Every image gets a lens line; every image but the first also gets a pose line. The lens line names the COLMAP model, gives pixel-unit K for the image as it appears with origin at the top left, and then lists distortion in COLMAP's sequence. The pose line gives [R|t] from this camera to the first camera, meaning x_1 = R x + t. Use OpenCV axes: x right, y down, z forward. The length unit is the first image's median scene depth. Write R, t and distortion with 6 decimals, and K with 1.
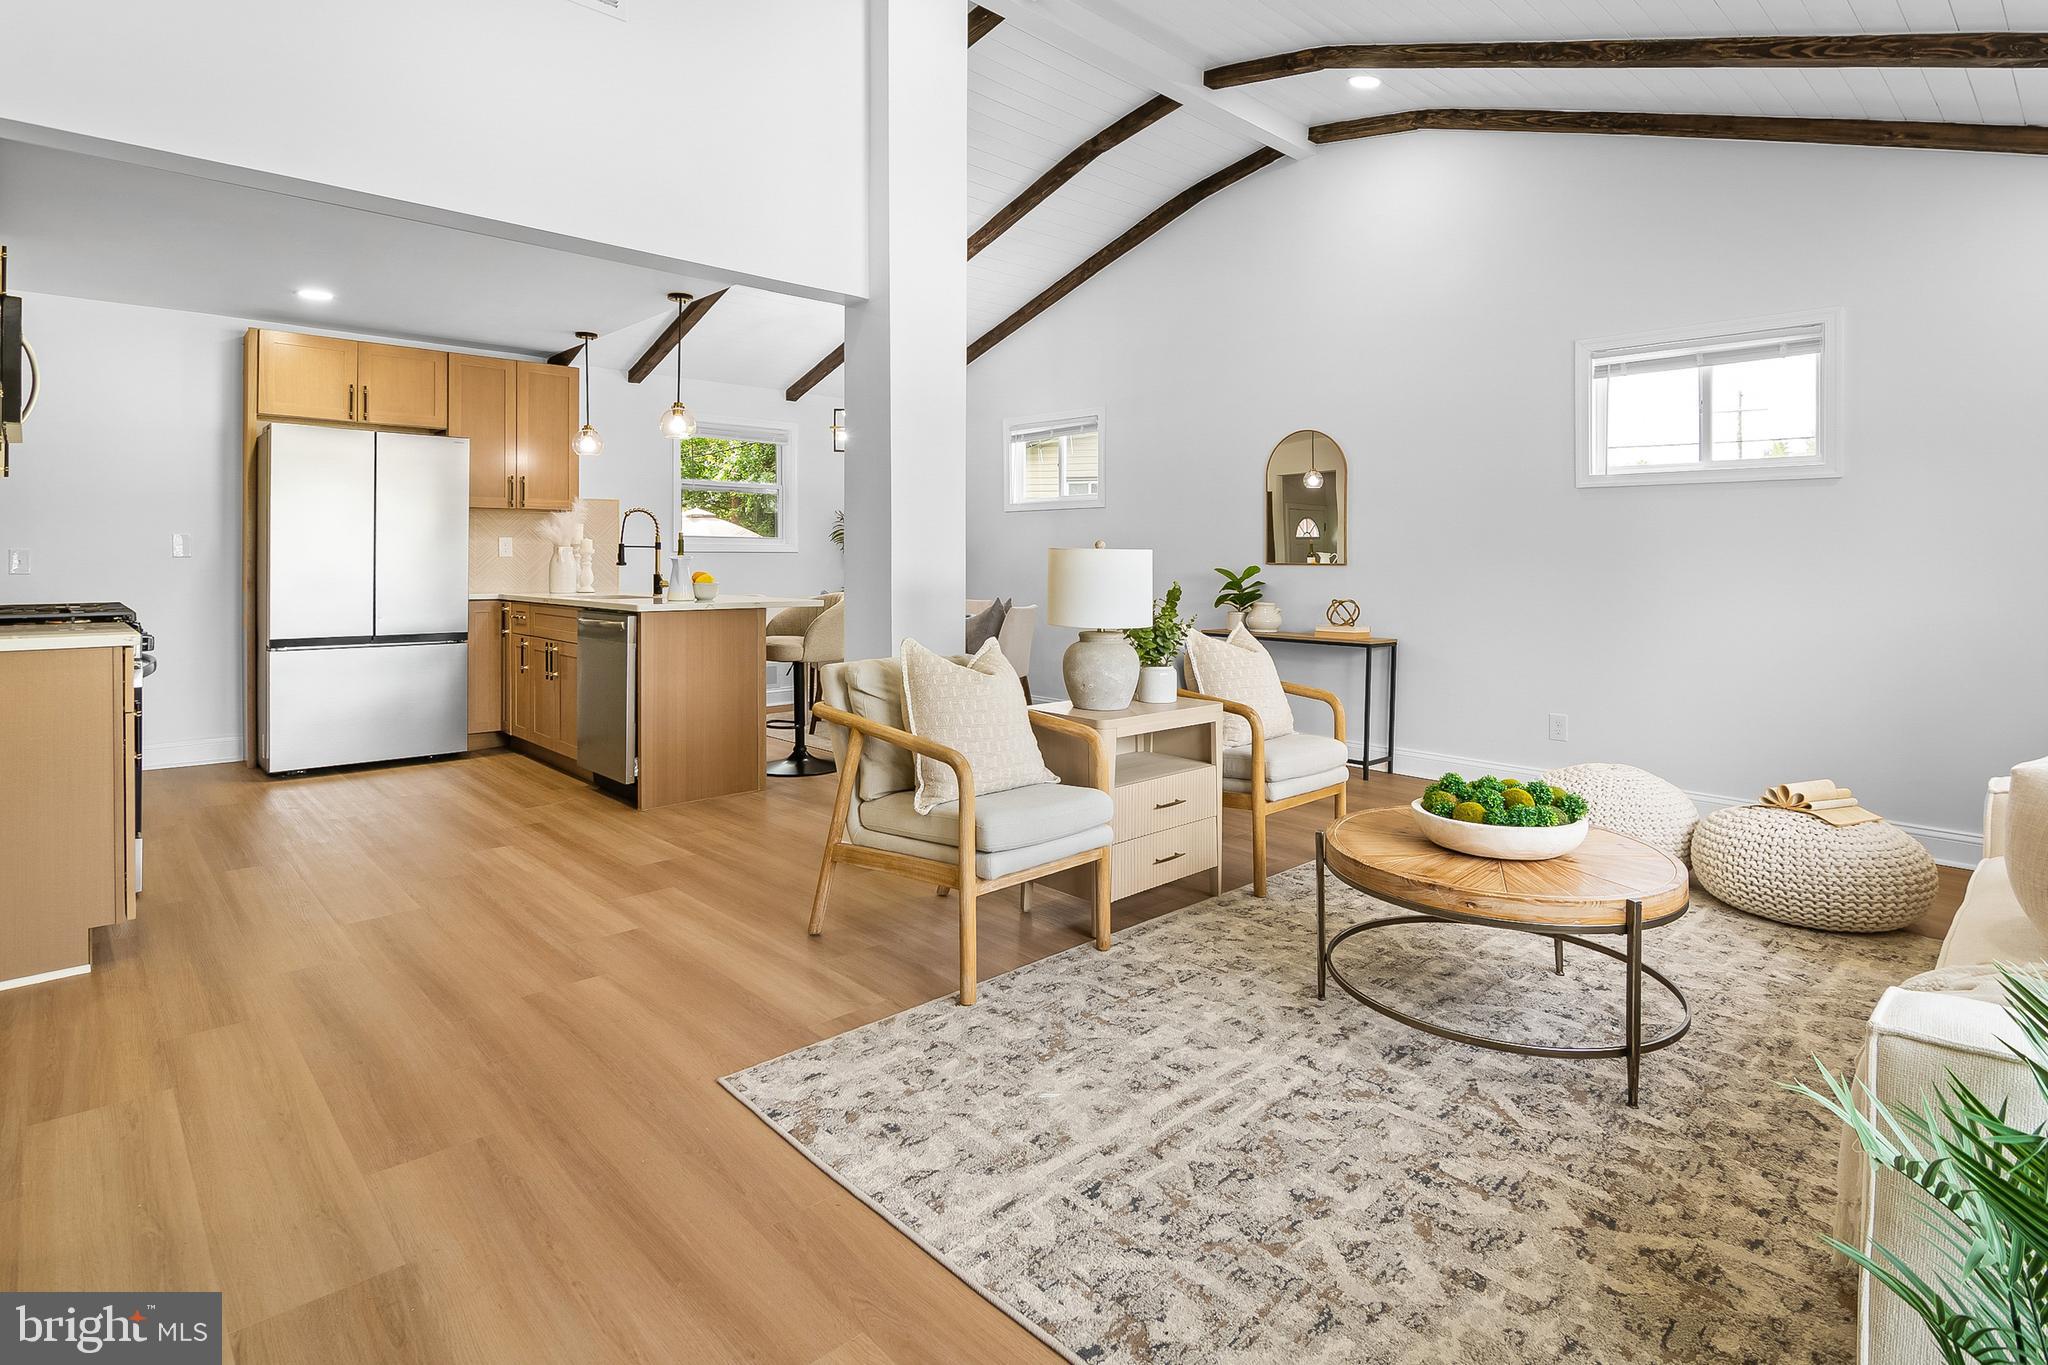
lens RADIAL K [[1032.2, 0, 1029.1], [0, 1032.2, 566.5], [0, 0, 1]] dist [-0.011100, -0.002180]
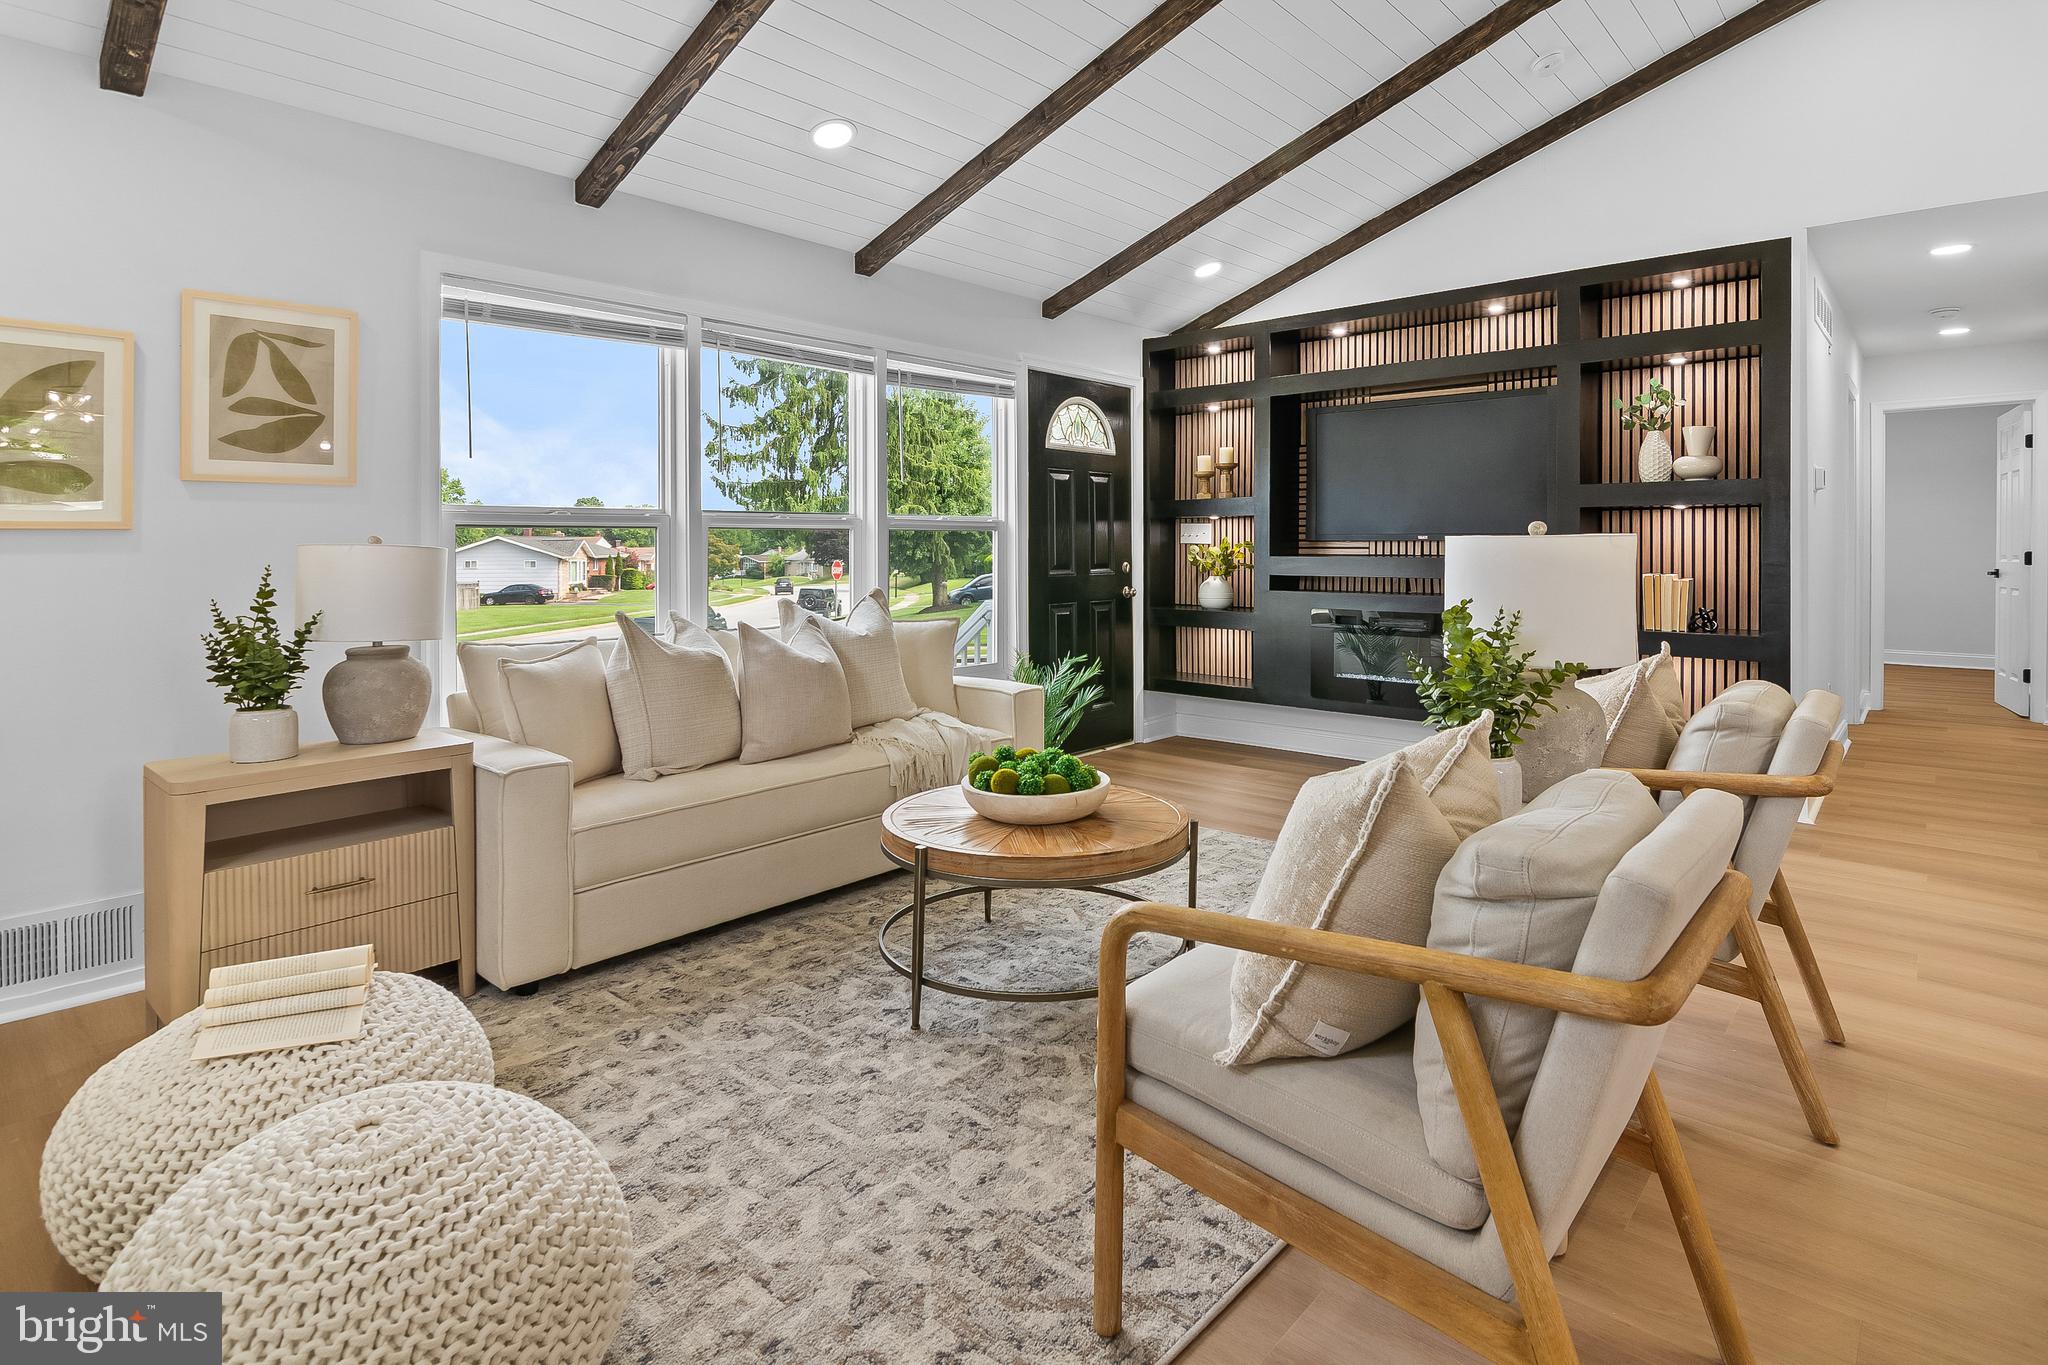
lens RADIAL K [[1039.3, 0, 1018.3], [0, 1039.3, 546.2], [0, 0, 1]] dist [-0.008404, -0.002444]
pose [[-0.997661, -0.005007, -0.068178, 0.604274], [-0.005833, 0.999912, 0.011923, -0.023577], [0.068113, 0.012293, -0.997602, 2.300751]]
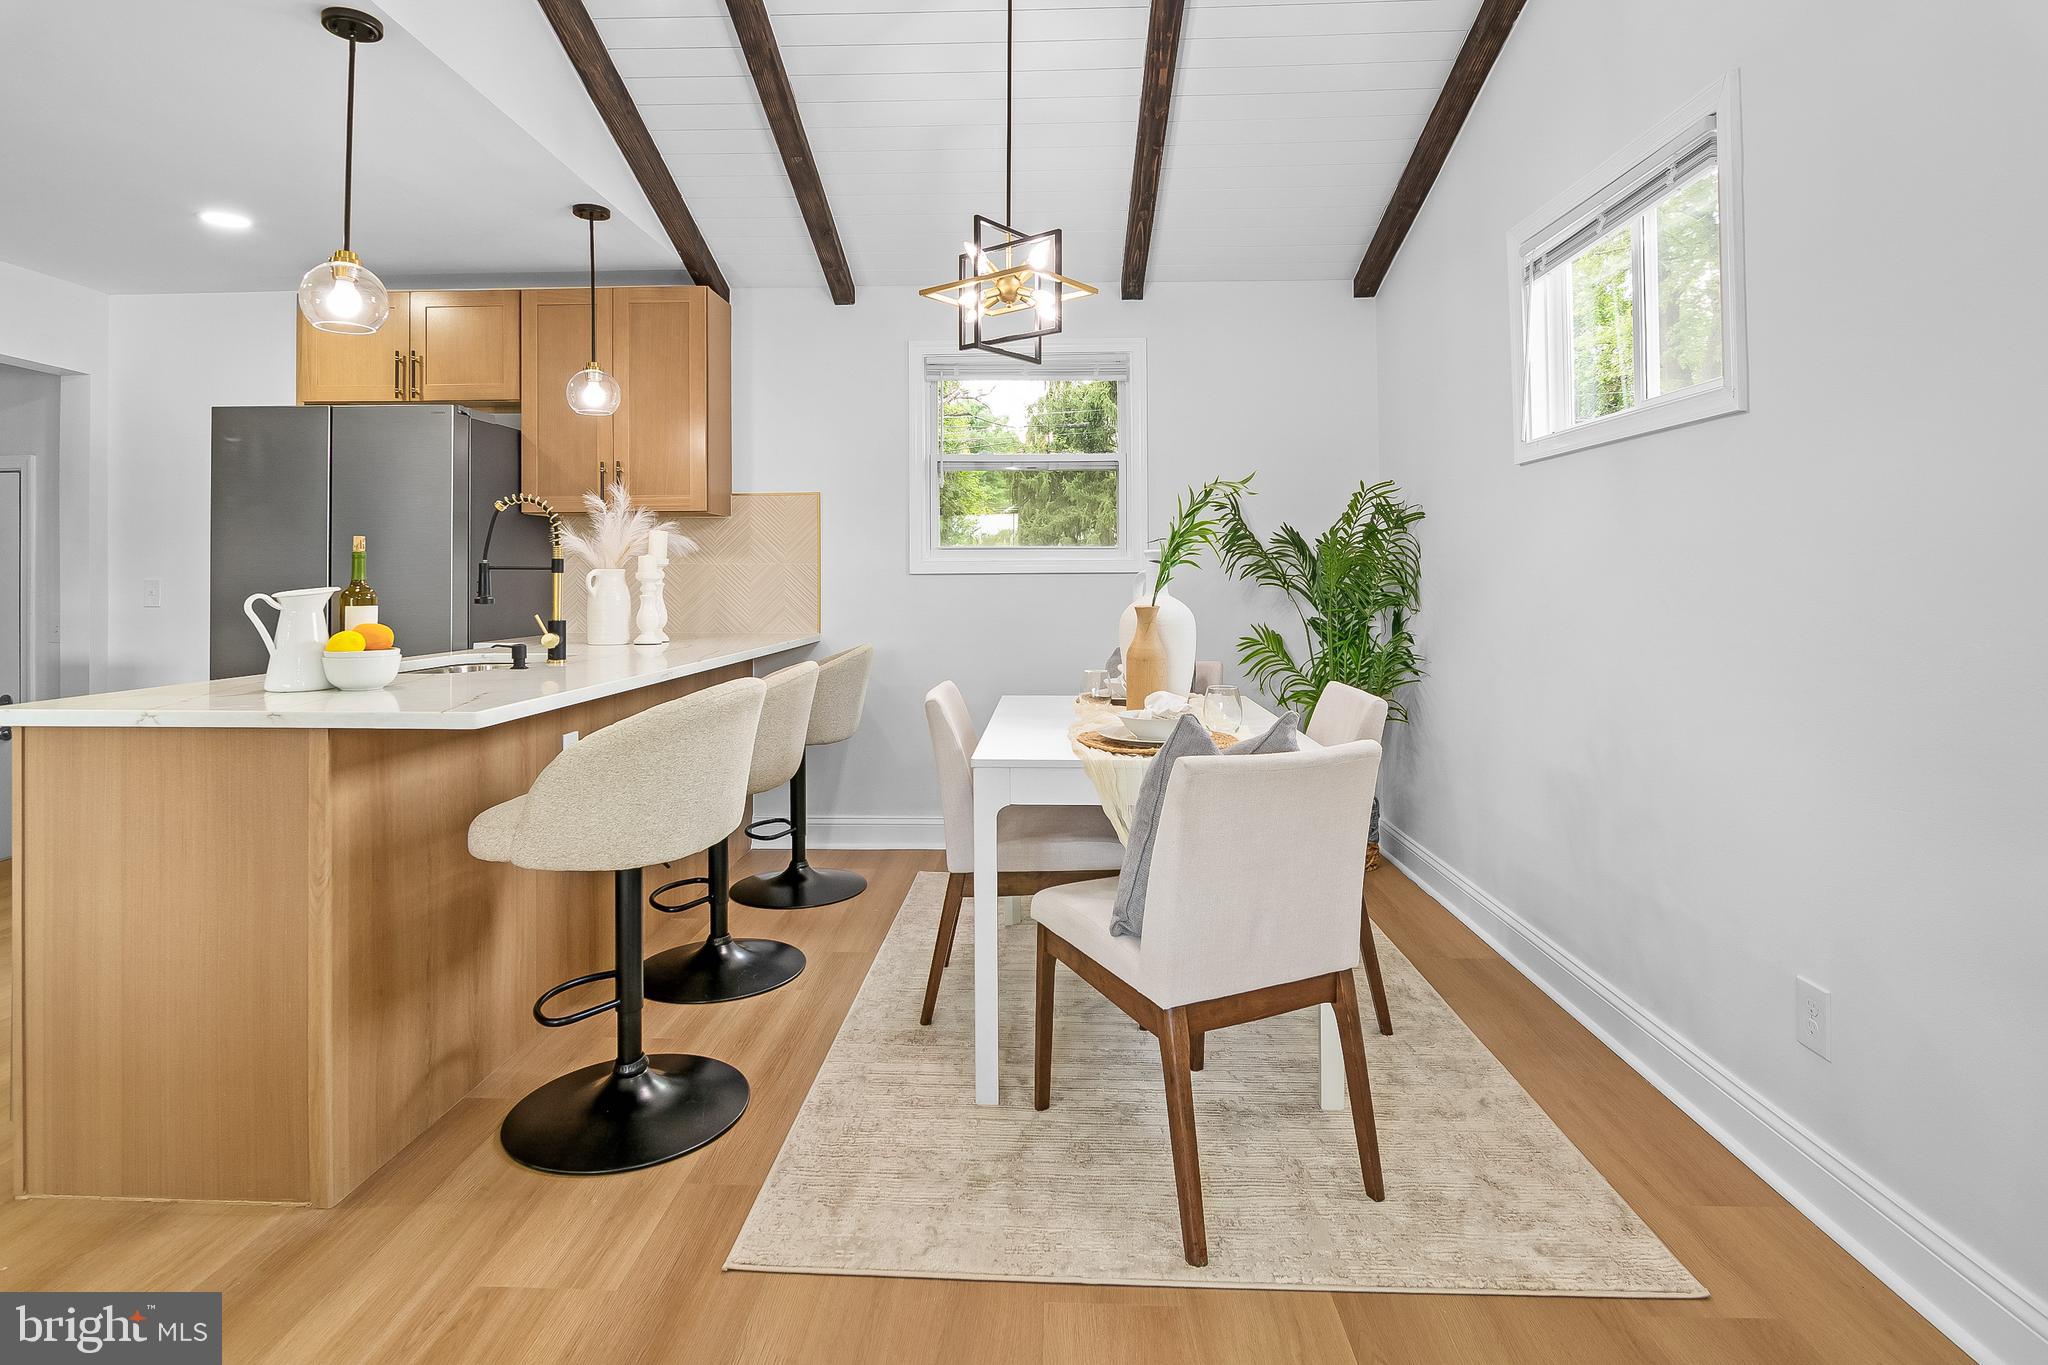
lens RADIAL K [[1039.3, 0, 1018.3], [0, 1039.3, 546.2], [0, 0, 1]] dist [-0.008404, -0.002444]
pose [[0.694905, -0.029793, -0.718484, 0.440641], [0.003842, 0.999281, -0.037720, -0.023851], [0.719091, 0.023452, 0.694520, 1.994404]]
